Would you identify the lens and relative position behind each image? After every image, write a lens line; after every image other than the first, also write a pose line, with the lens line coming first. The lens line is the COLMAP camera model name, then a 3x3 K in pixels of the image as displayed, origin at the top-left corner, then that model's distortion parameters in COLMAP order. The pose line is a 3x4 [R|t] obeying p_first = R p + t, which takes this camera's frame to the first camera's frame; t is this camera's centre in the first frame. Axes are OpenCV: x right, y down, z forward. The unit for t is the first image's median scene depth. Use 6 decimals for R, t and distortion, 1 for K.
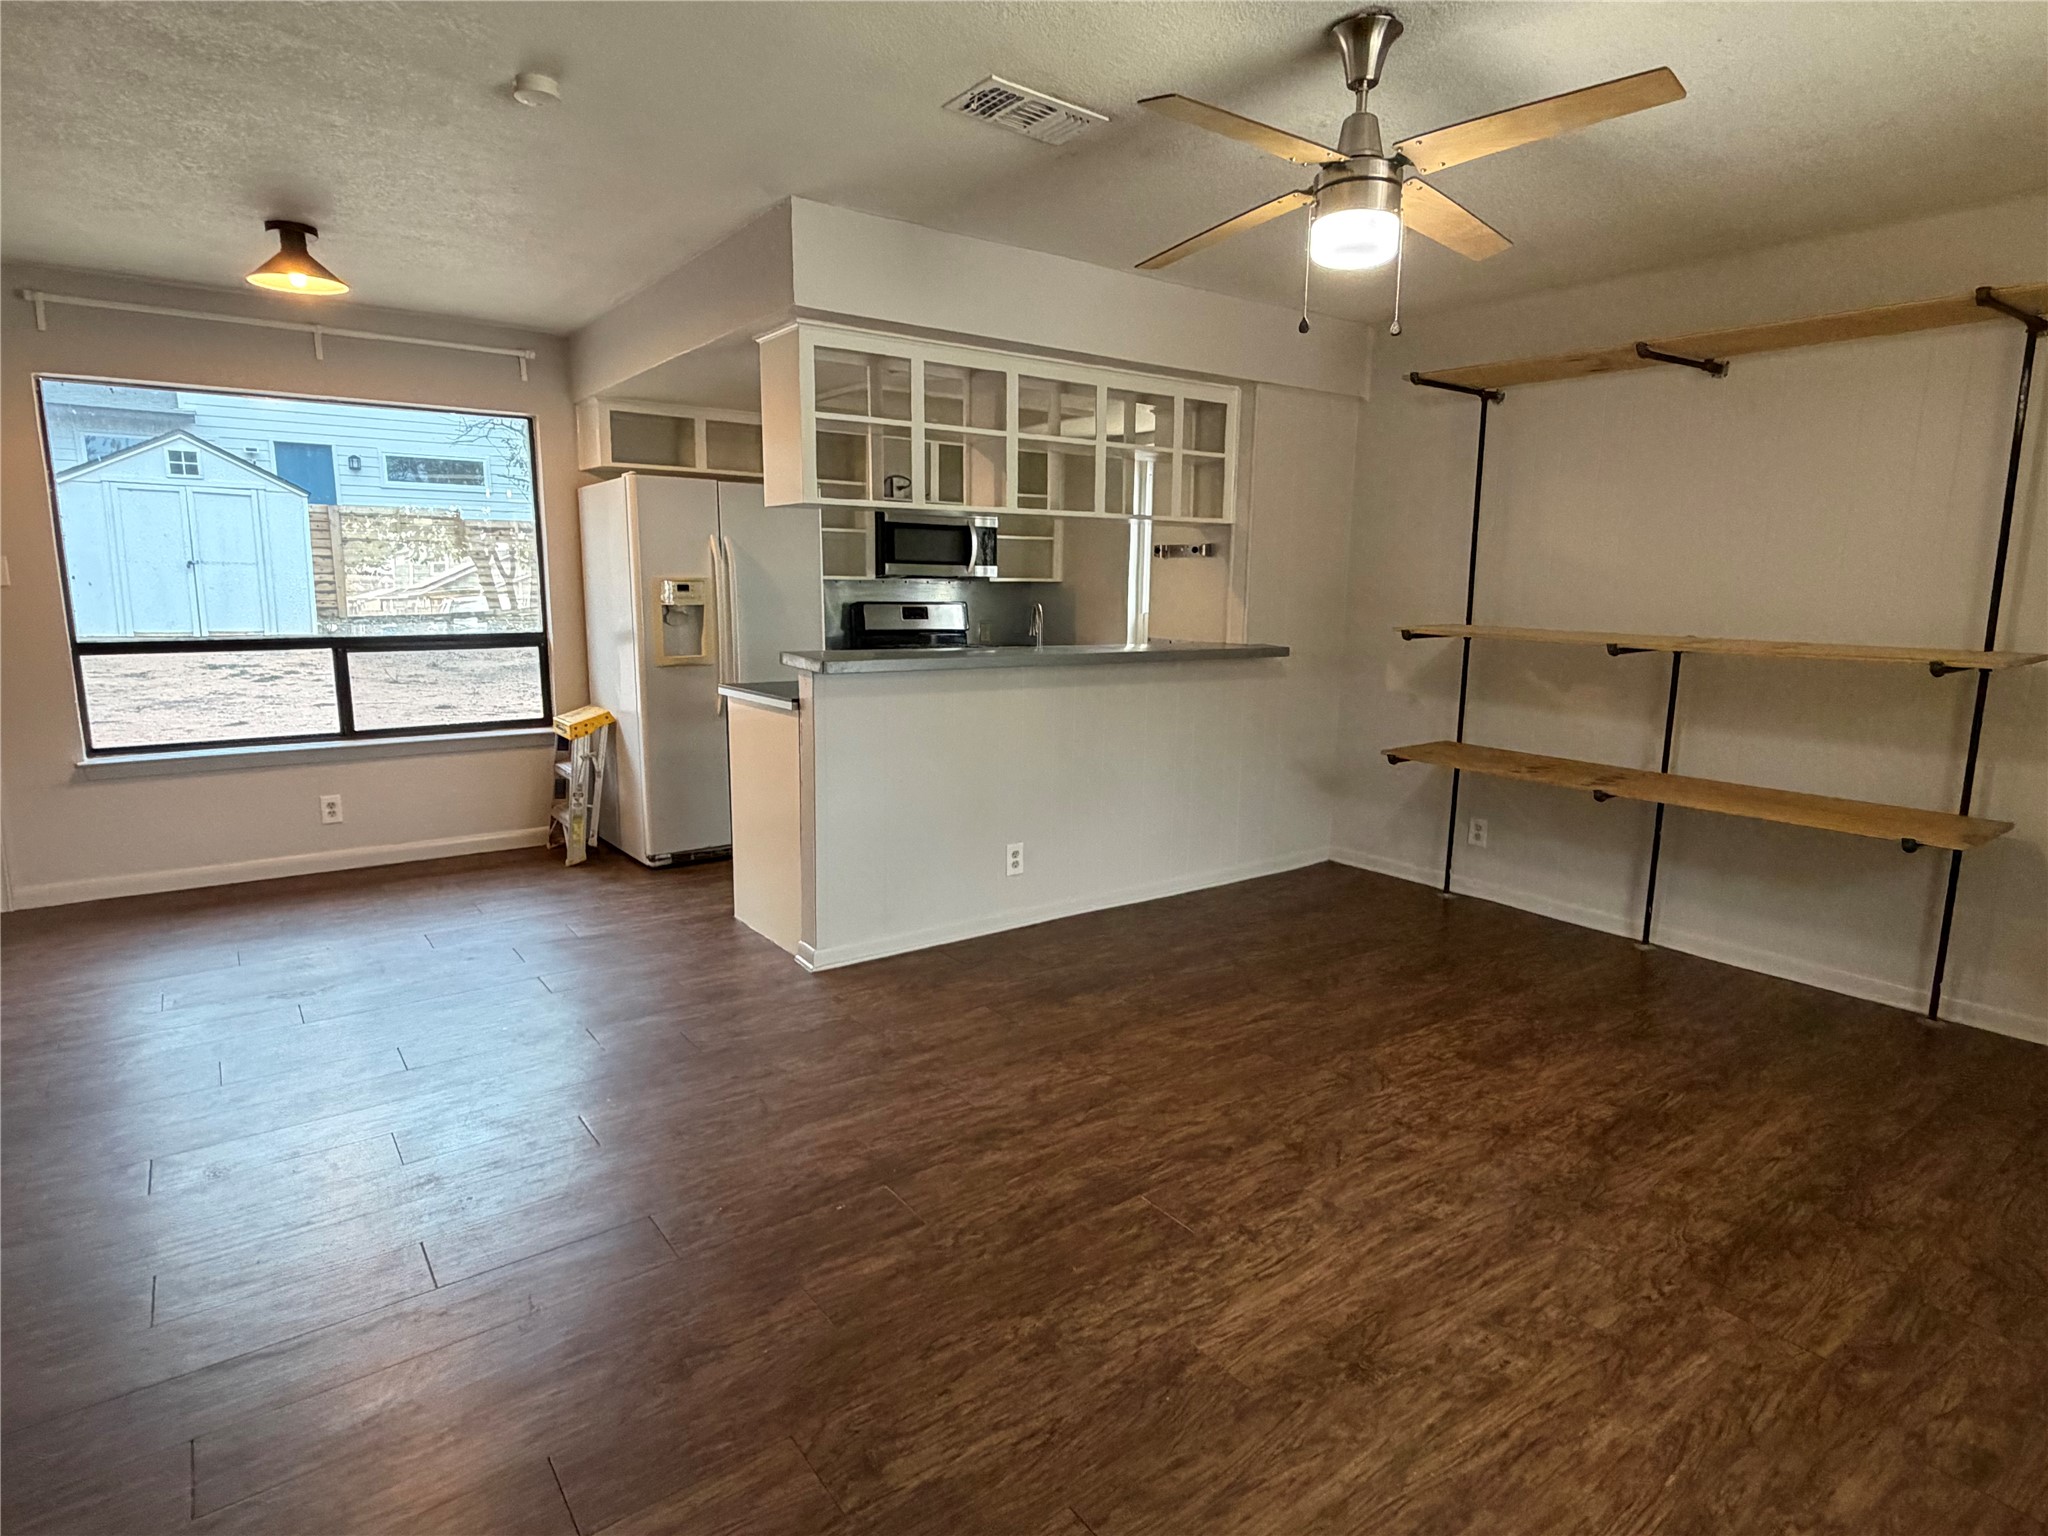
lens RADIAL K [[1104.4, 0, 1012.0], [0, 1104.4, 767.4], [0, 0, 1]] dist [-0.001015, 0.000645]
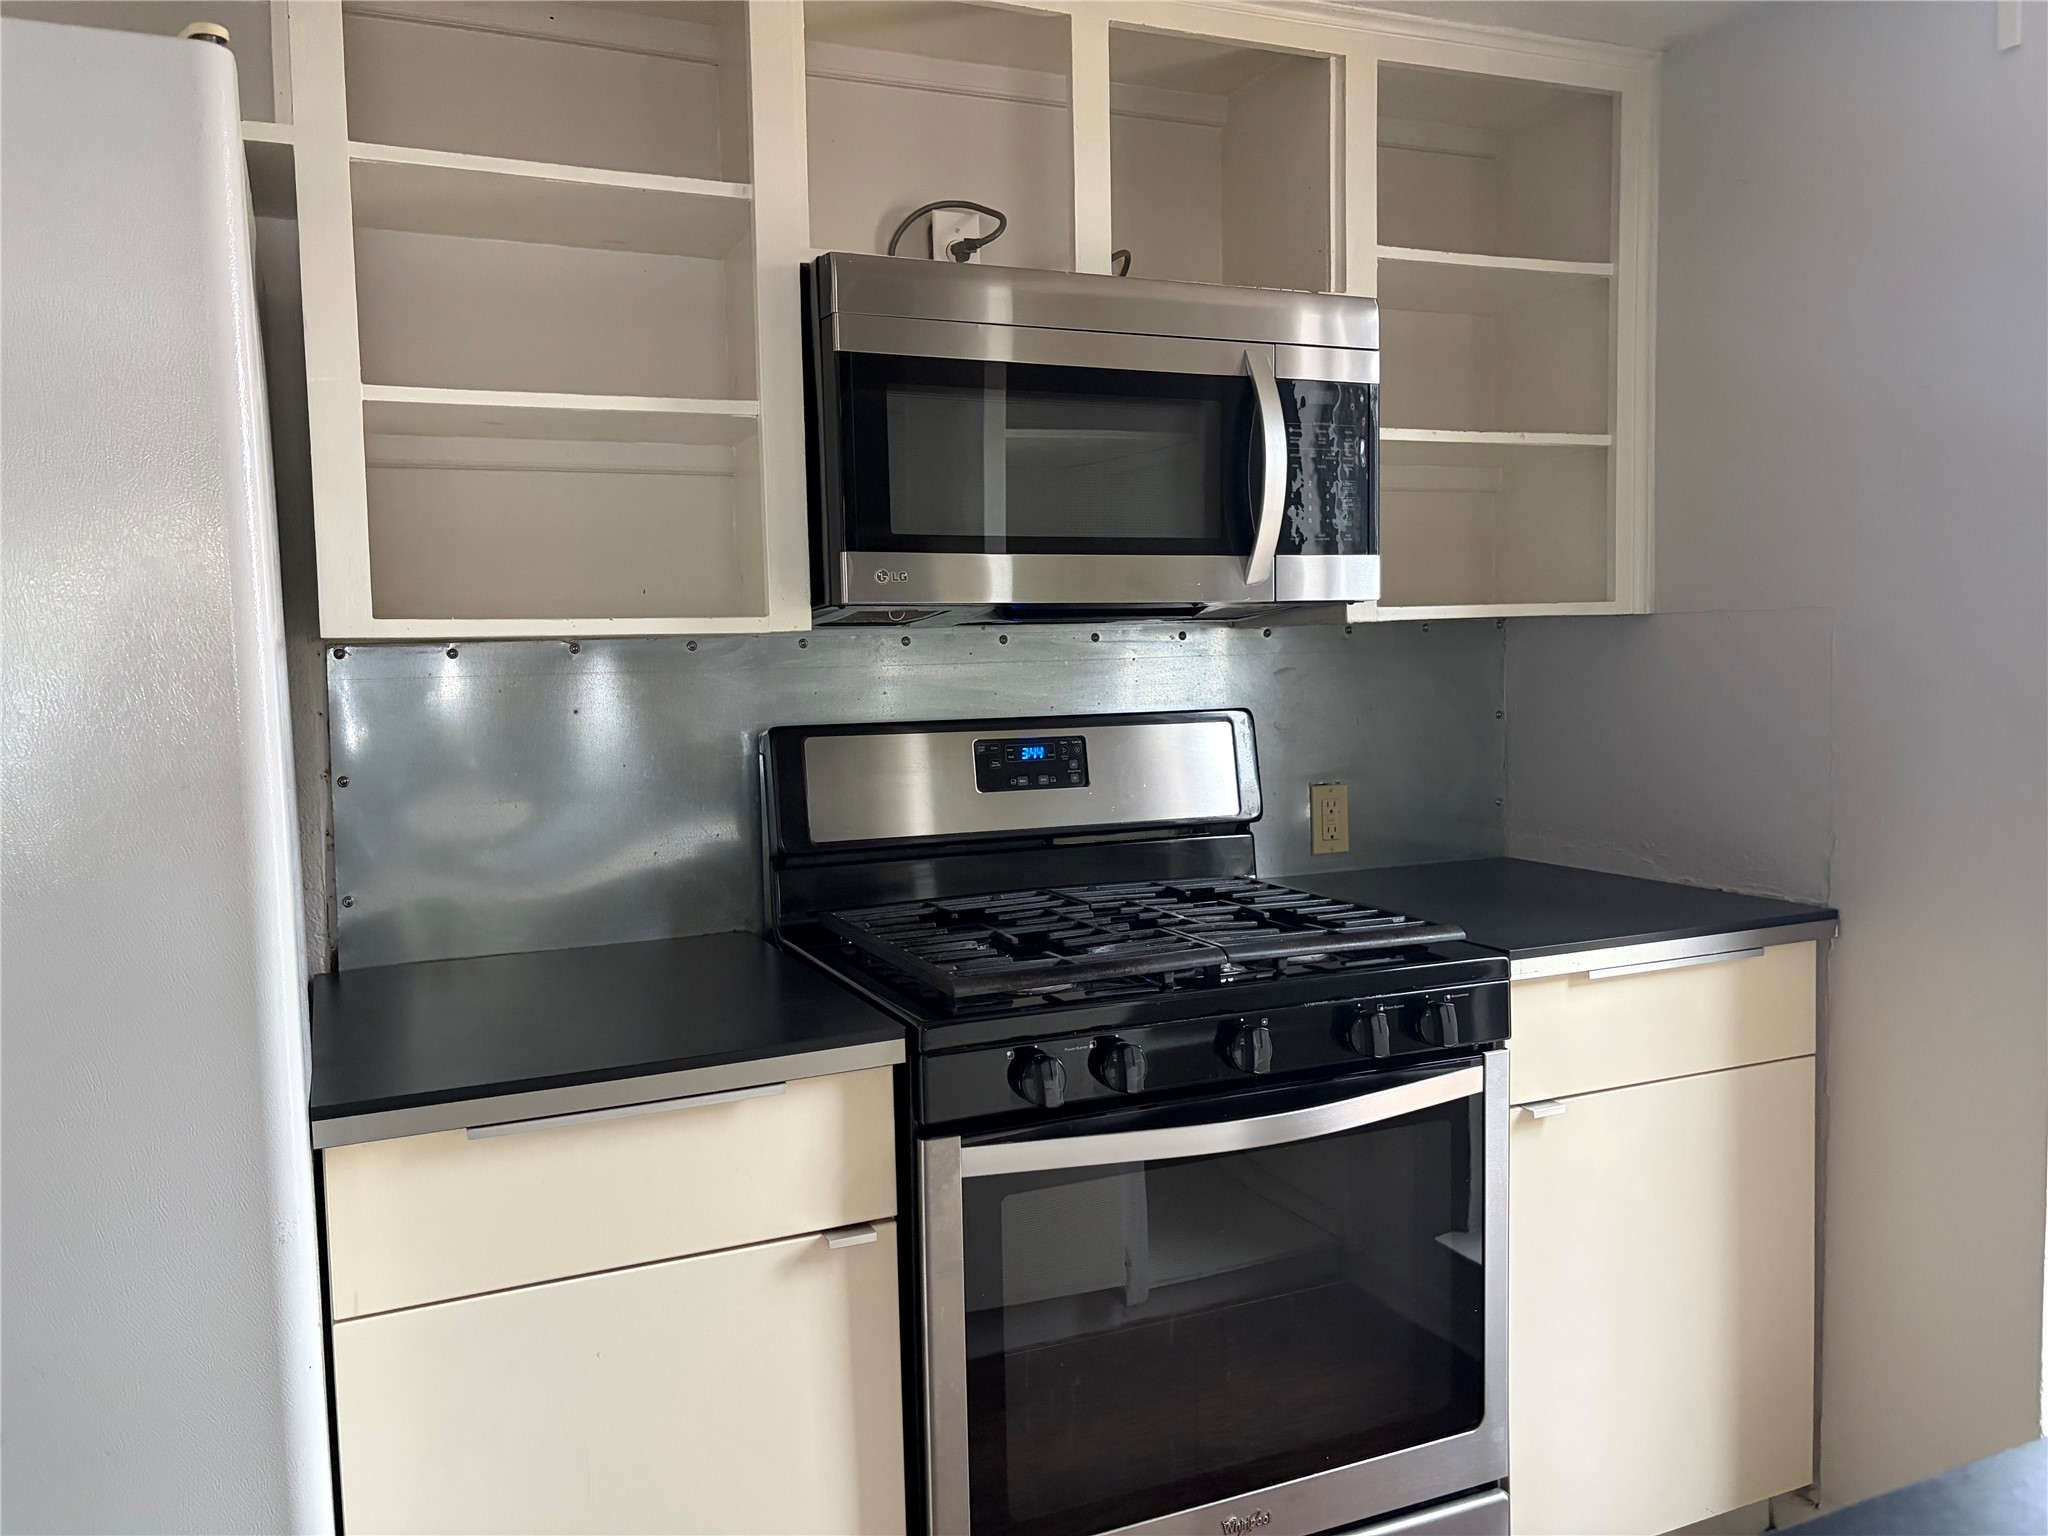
lens RADIAL K [[1560.7, 0, 1024.0], [0, 1560.7, 768.0], [0, 0, 1]] dist [0.027443, -0.000007]
pose [[0.977098, -0.014803, -0.212272, -0.027690], [-0.003659, 0.996261, -0.086316, -0.179633], [0.212756, 0.085116, 0.973391, 1.092474]]
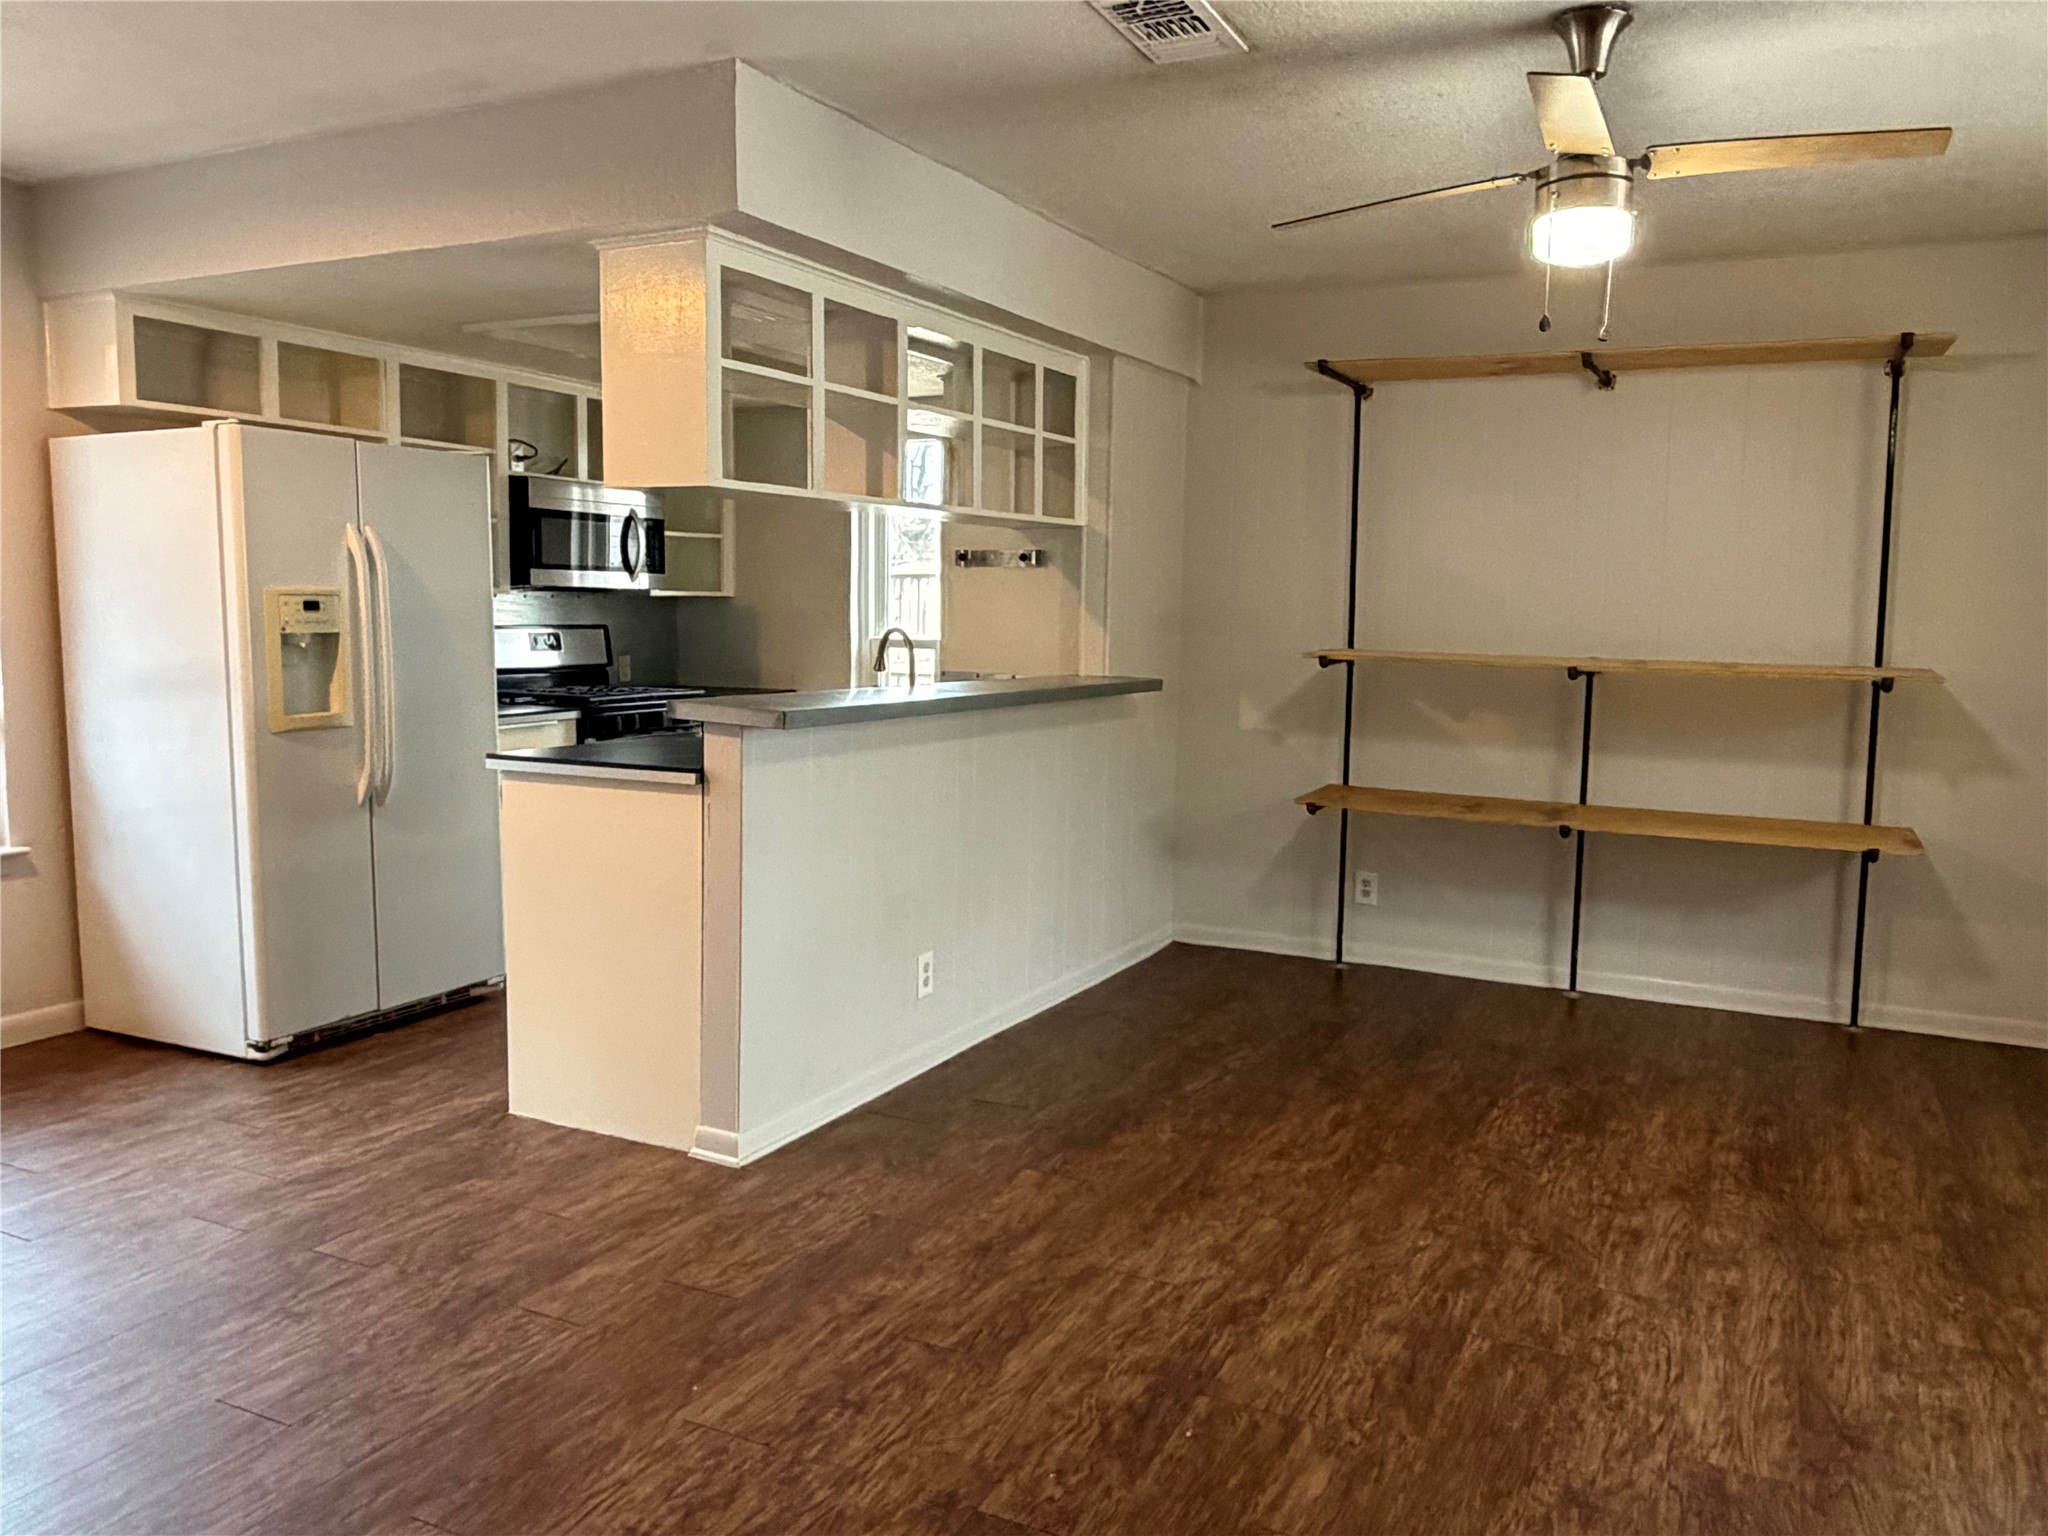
lens RADIAL K [[1538.6, 0, 1024.0], [0, 1538.6, 768.0], [0, 0, 1]] dist [-0.002930, 0.004835]
pose [[0.888518, -0.047862, 0.456338, -0.425331], [0.072095, 0.996754, -0.035831, -0.013005], [-0.453142, 0.064736, 0.889085, 0.057382]]
